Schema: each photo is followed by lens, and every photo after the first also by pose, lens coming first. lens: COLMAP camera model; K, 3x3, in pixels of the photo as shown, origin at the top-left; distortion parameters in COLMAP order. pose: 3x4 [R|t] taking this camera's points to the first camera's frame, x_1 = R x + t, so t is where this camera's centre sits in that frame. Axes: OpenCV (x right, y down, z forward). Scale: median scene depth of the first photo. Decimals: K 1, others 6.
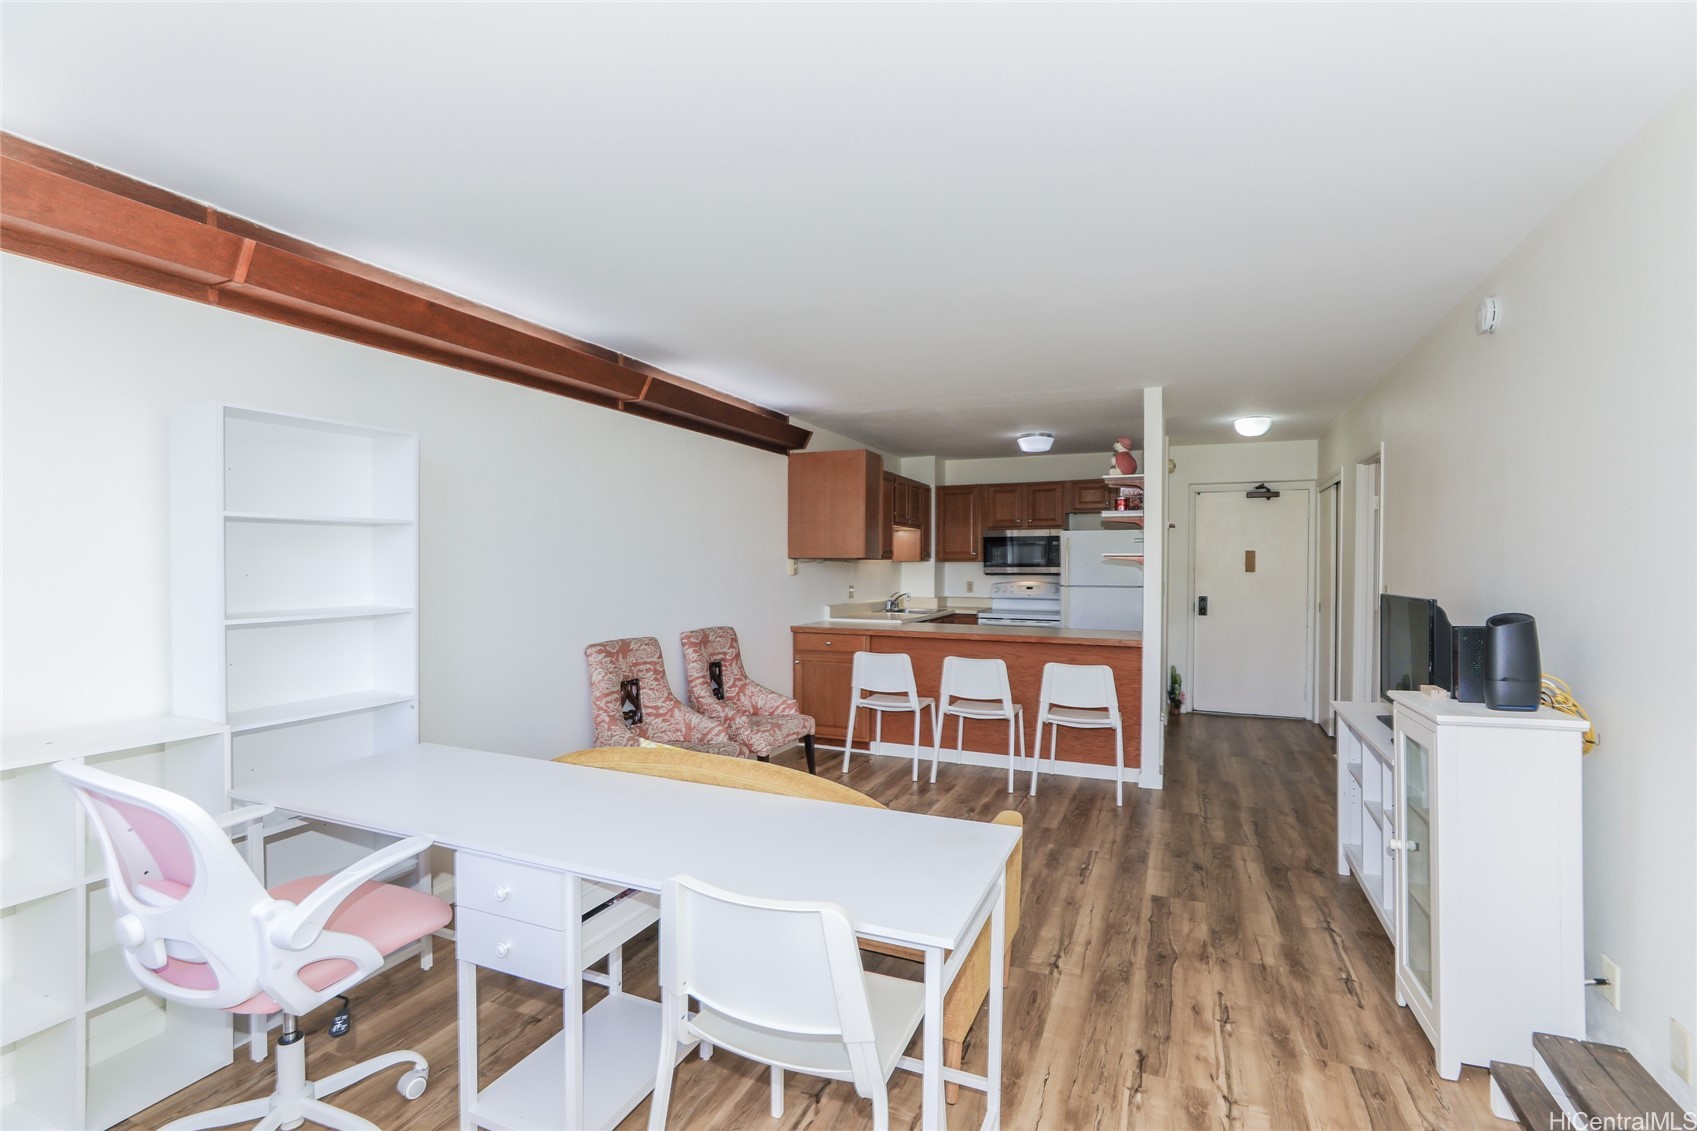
lens RADIAL K [[774.2, 0, 858.9], [0, 774.2, 559.7], [0, 0, 1]] dist [-0.019455, 0.007957]
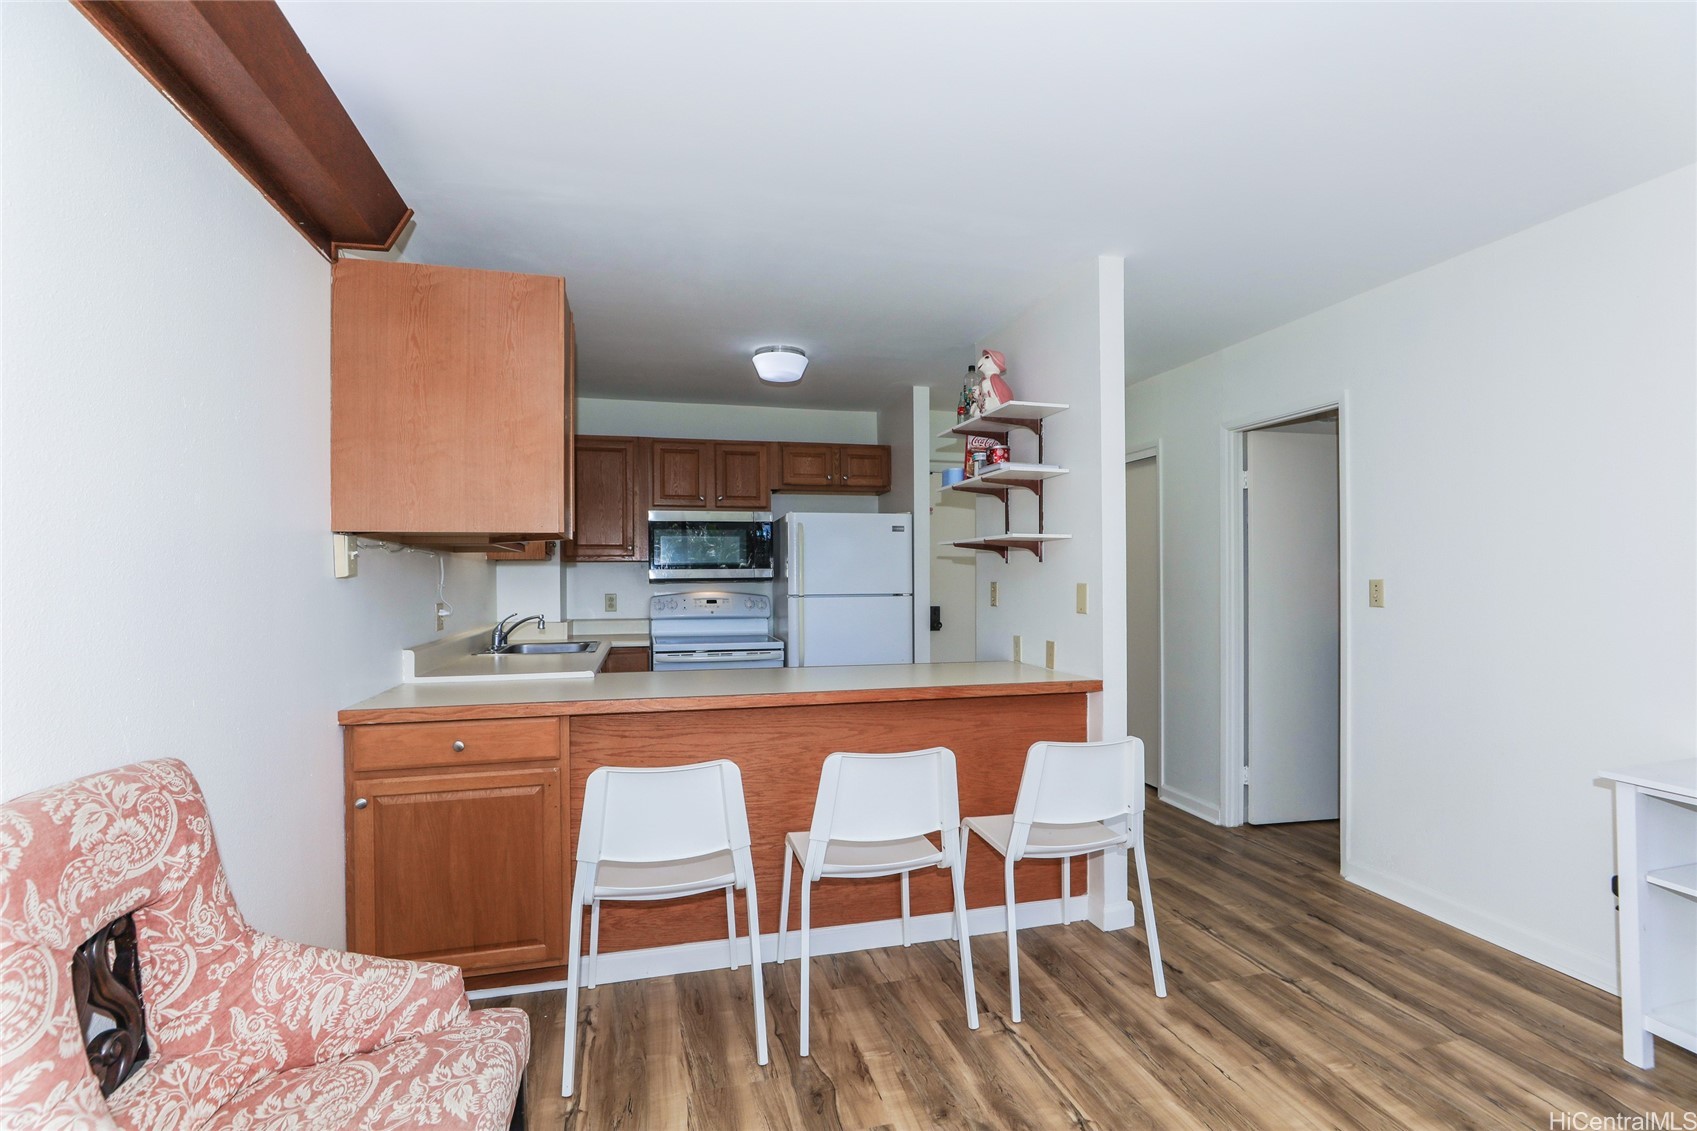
lens RADIAL K [[774.2, 0, 856.8], [0, 774.2, 570.9], [0, 0, 1]] dist [-0.019455, 0.007957]
pose [[0.786041, -0.000190, 0.618174, -0.162605], [0.004249, 0.999978, -0.005094, 0.026102], [-0.618160, 0.006631, 0.786024, 0.728341]]
